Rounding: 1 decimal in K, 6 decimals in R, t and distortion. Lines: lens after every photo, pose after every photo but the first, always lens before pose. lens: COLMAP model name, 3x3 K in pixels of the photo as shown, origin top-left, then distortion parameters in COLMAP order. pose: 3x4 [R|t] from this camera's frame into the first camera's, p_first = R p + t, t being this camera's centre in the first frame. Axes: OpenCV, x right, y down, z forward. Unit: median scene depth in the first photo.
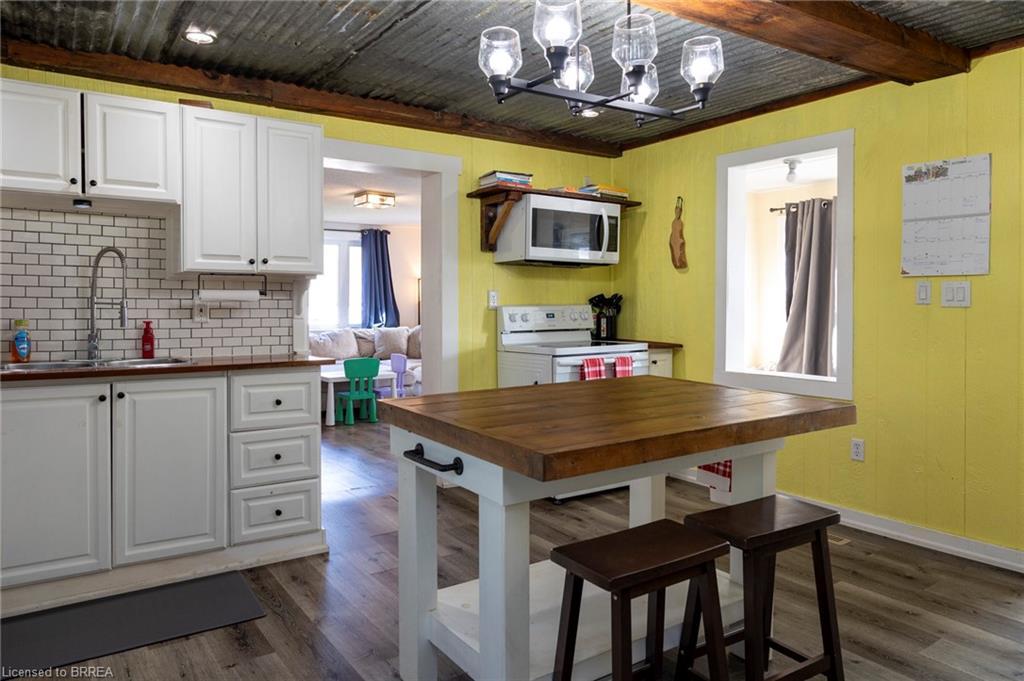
lens RADIAL K [[700.0, 0, 512.4], [0, 700.0, 318.2], [0, 0, 1]] dist [0.001181, -0.000982]
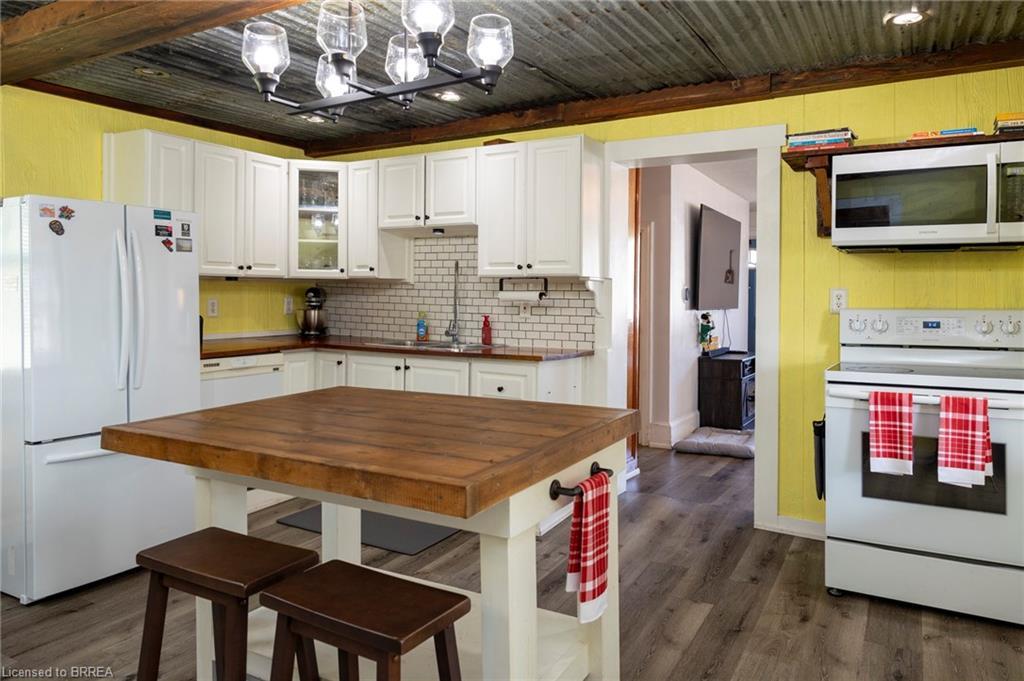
lens RADIAL K [[706.1, 0, 512.3], [0, 706.1, 288.8], [0, 0, 1]] dist [0.003948, 0.001841]
pose [[0.432366, -0.005412, -0.901682, 0.600869], [-0.022384, 0.999609, -0.016734, -0.021730], [0.901420, 0.027418, 0.432076, 0.423482]]
